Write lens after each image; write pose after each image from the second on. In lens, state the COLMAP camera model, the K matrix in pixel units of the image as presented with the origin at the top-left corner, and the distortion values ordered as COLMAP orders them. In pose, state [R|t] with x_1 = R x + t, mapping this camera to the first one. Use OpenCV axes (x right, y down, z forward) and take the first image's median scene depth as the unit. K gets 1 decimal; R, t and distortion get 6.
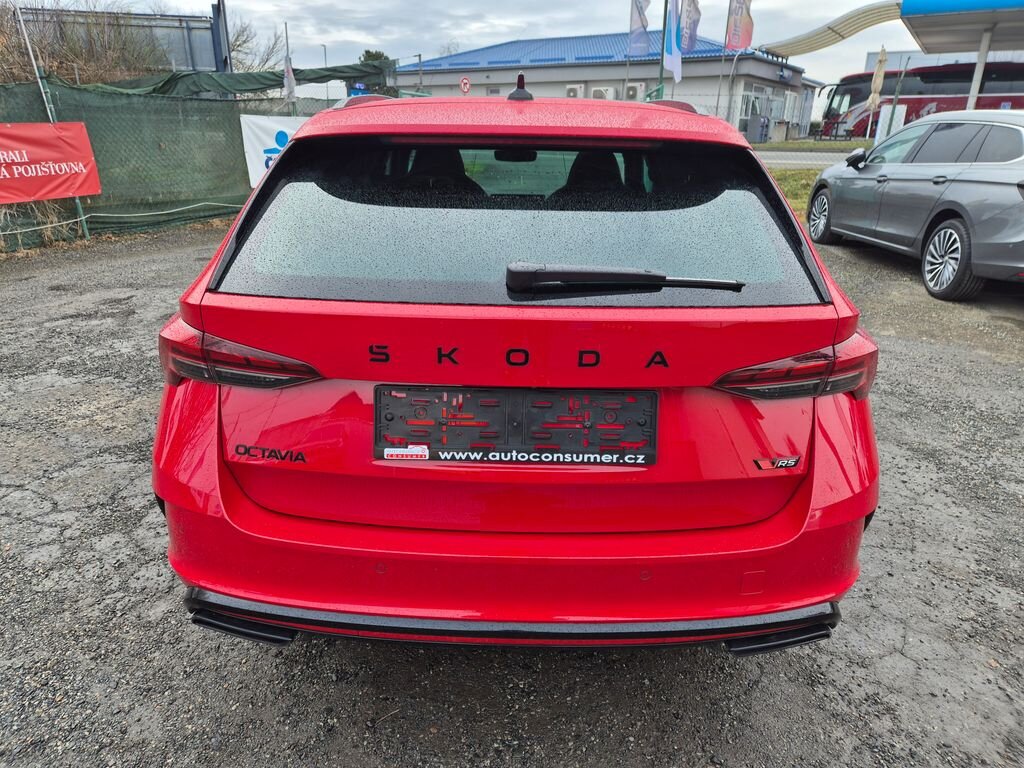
lens RADIAL K [[710.7, 0, 521.5], [0, 710.7, 384.5], [0, 0, 1]] dist [0.004299, -0.002948]
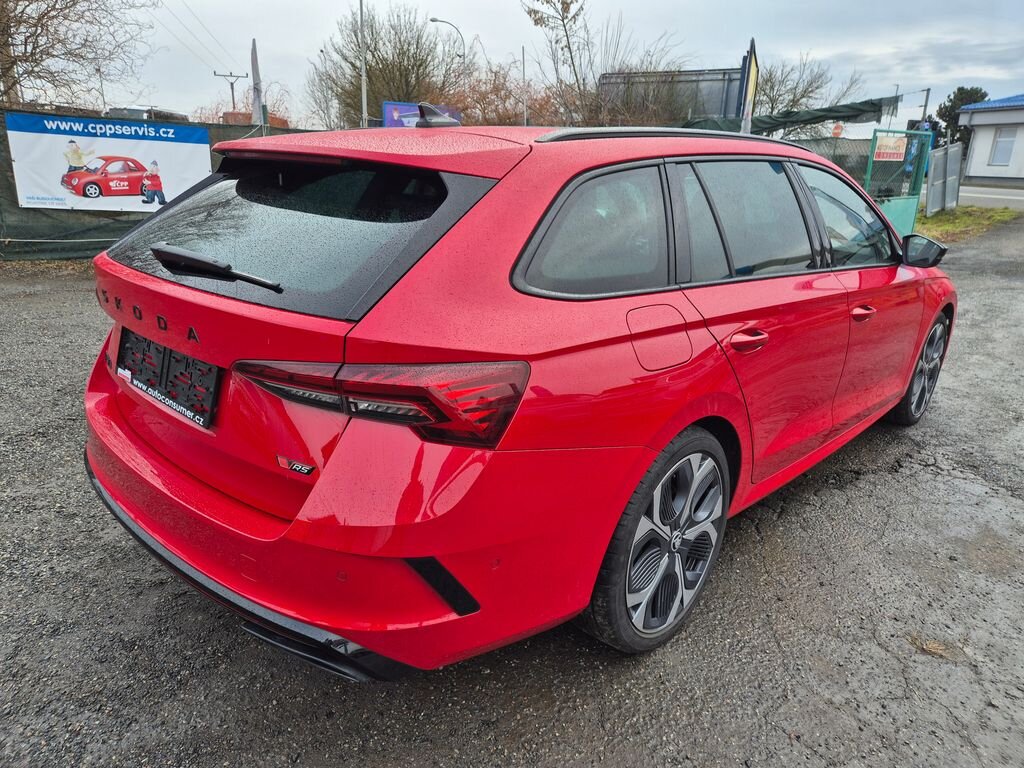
lens RADIAL K [[710.7, 0, 513.2], [0, 710.7, 381.1], [0, 0, 1]] dist [0.004299, -0.002948]
pose [[0.710044, 0.206201, -0.673290, 0.124107], [-0.246765, 0.968394, 0.036343, -0.012264], [0.659503, 0.140339, 0.738485, 0.043772]]
